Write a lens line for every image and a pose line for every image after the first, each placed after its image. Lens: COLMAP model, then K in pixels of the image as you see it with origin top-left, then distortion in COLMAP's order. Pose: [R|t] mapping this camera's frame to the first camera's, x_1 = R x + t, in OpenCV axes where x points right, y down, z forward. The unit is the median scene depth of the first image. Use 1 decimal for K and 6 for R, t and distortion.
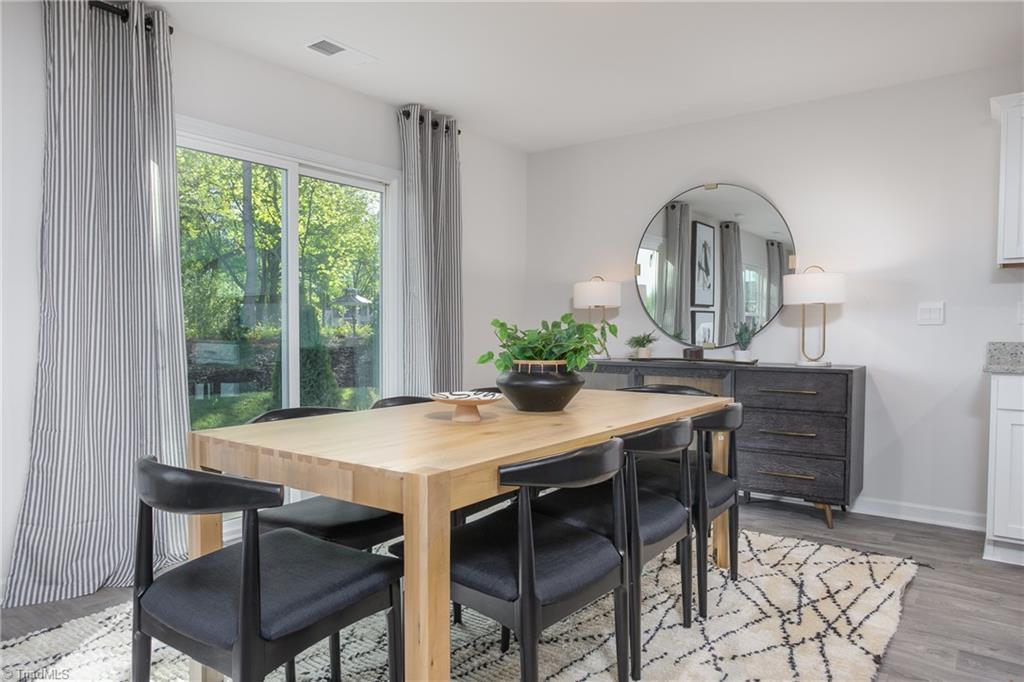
lens RADIAL K [[669.4, 0, 514.6], [0, 669.4, 360.5], [0, 0, 1]] dist [0.001982, 0.002730]
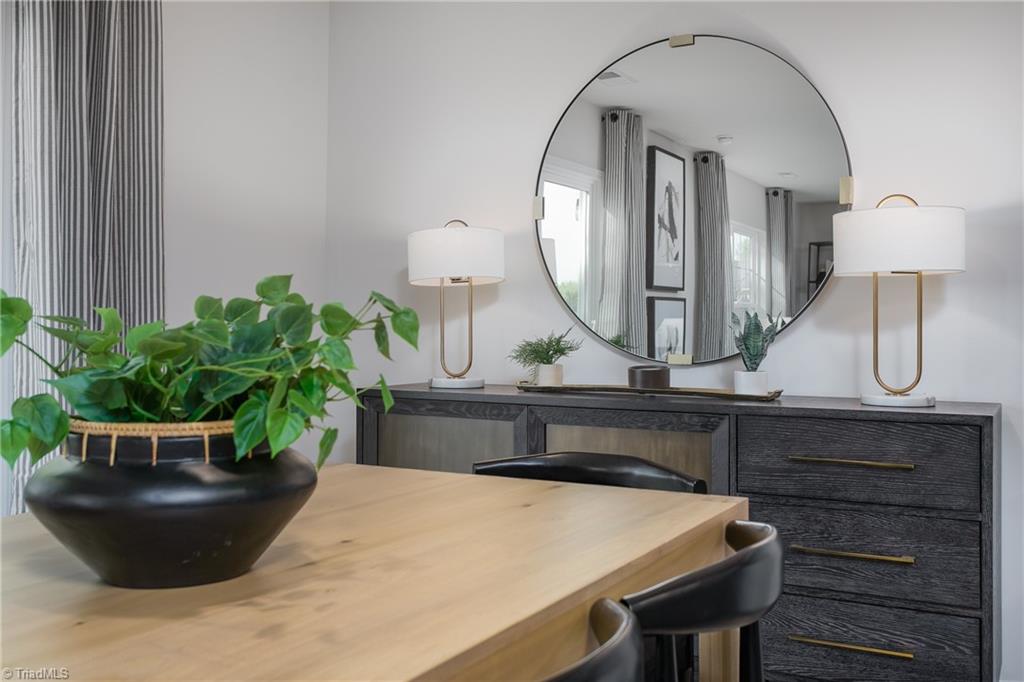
lens RADIAL K [[1001.1, 0, 512.0], [0, 1001.1, 341.0], [0, 0, 1]] dist [0.064676, -0.001494]
pose [[0.992702, 0.000608, 0.120589, 0.084217], [0.003661, 0.999374, -0.035181, -0.011704], [-0.120535, 0.035366, 0.992079, 0.302350]]
